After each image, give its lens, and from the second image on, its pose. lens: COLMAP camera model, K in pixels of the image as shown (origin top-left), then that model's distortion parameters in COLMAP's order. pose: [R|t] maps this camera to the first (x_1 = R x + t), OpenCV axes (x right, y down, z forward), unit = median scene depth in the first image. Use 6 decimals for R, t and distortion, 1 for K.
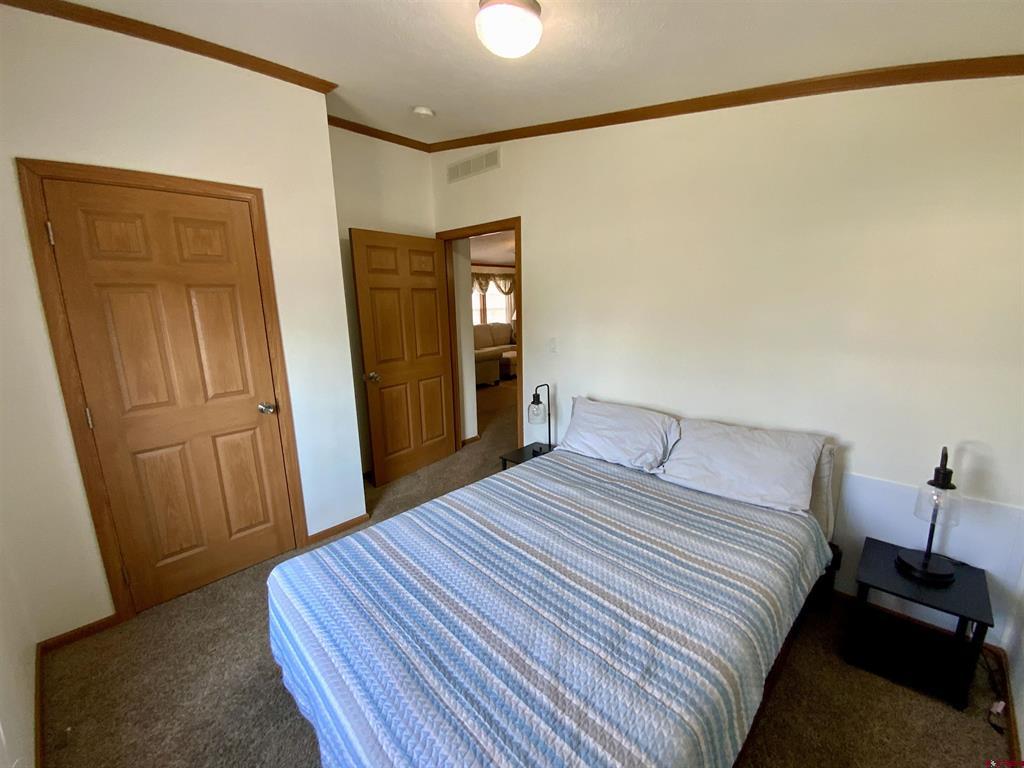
lens RADIAL K [[417.7, 0, 517.1], [0, 417.7, 383.9], [0, 0, 1]] dist [0.026013, -0.019865]
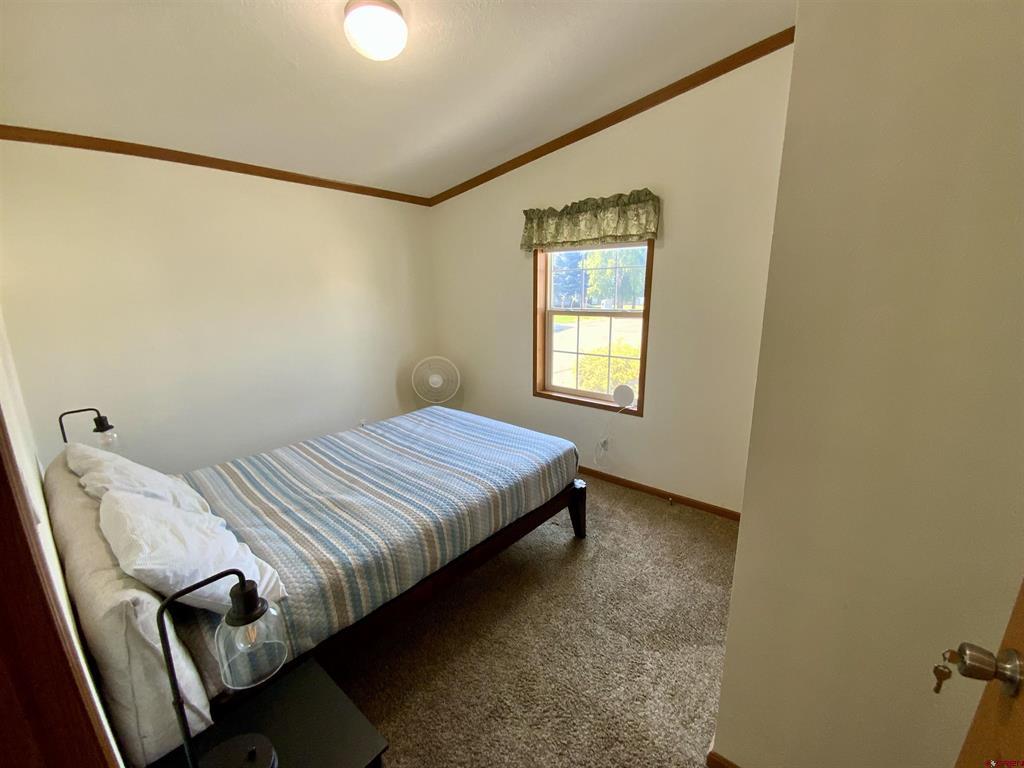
lens RADIAL K [[417.7, 0, 517.1], [0, 417.7, 383.9], [0, 0, 1]] dist [0.026013, -0.019865]
pose [[-0.996370, 0.047844, -0.070415, -0.299727], [0.015618, 0.915825, 0.401275, -0.508999], [0.083686, 0.398718, -0.913247, 2.846646]]
